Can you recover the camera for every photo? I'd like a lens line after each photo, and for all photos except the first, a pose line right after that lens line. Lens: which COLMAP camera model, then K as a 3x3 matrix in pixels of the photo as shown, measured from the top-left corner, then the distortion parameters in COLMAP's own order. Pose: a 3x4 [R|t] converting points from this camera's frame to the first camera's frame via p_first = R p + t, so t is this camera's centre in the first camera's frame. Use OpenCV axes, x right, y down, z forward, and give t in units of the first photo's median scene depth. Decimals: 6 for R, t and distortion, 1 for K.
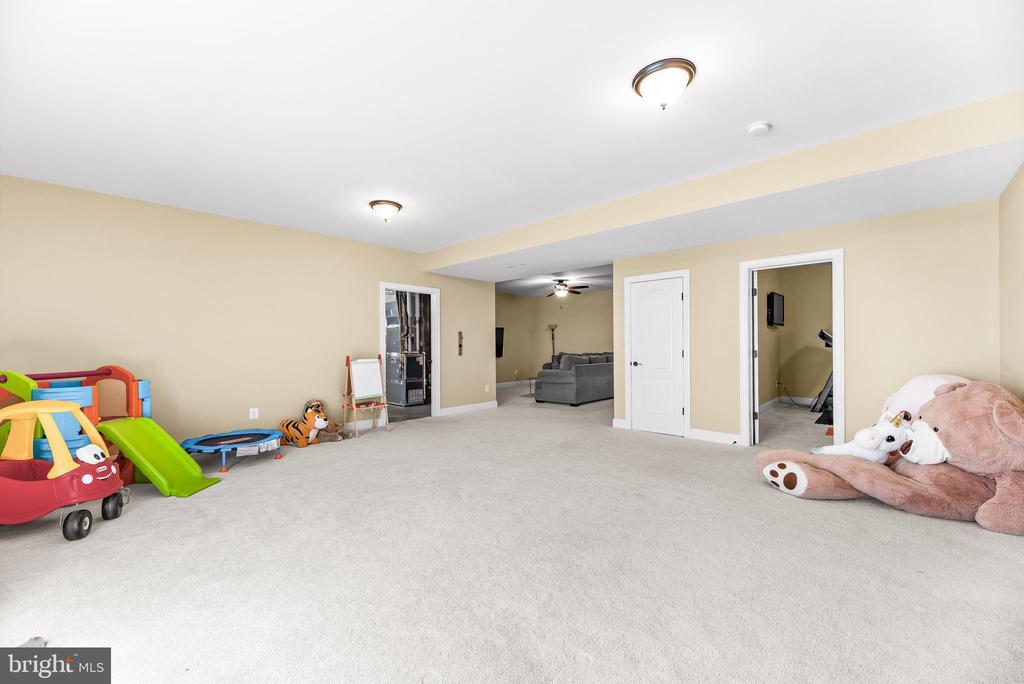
lens RADIAL K [[413.4, 0, 510.8], [0, 413.4, 347.0], [0, 0, 1]] dist [0.000030, -0.000421]
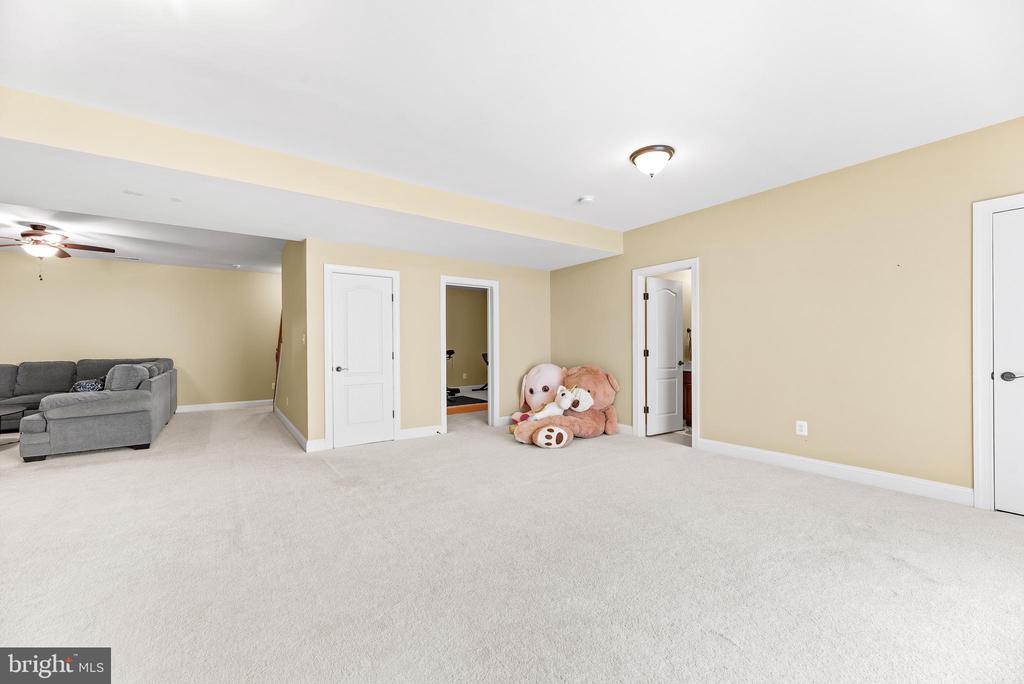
lens RADIAL K [[413.4, 0, 510.8], [0, 413.4, 347.0], [0, 0, 1]] dist [0.000030, -0.000421]
pose [[0.204350, 0.003254, 0.978892, -0.346070], [0.005570, 0.999974, -0.004487, 0.000970], [-0.978882, 0.006369, 0.204327, 0.369502]]
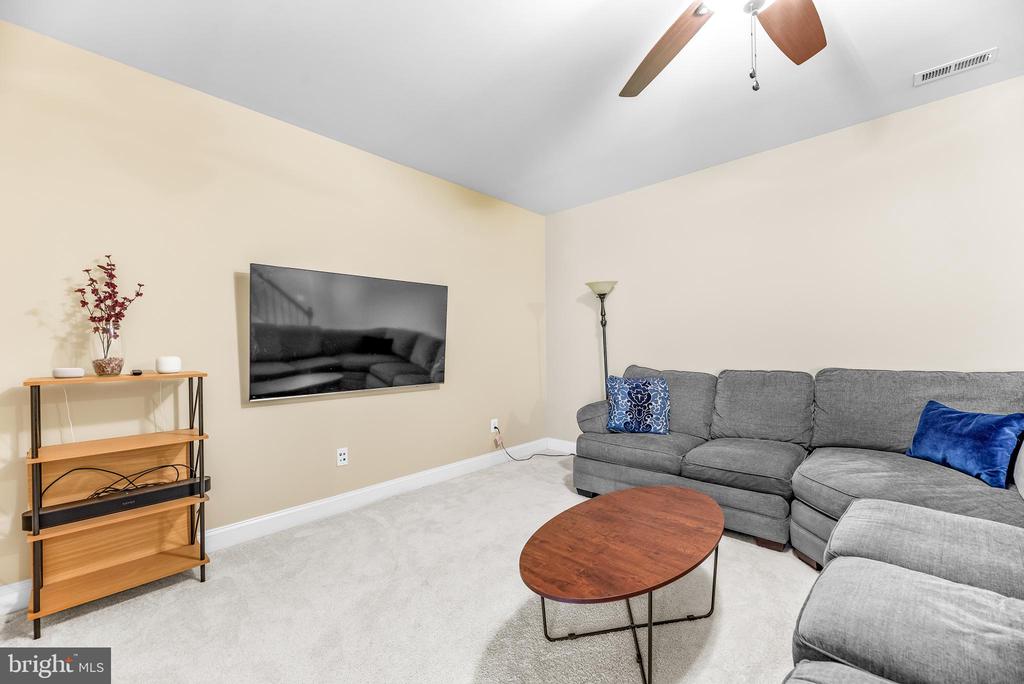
lens RADIAL K [[413.4, 0, 510.8], [0, 413.4, 347.0], [0, 0, 1]] dist [0.000030, -0.000421]
pose [[0.999928, -0.010662, -0.005515, 0.047609], [0.010655, 0.999942, -0.001263, -0.002859], [0.005528, 0.001204, 0.999984, 1.069764]]
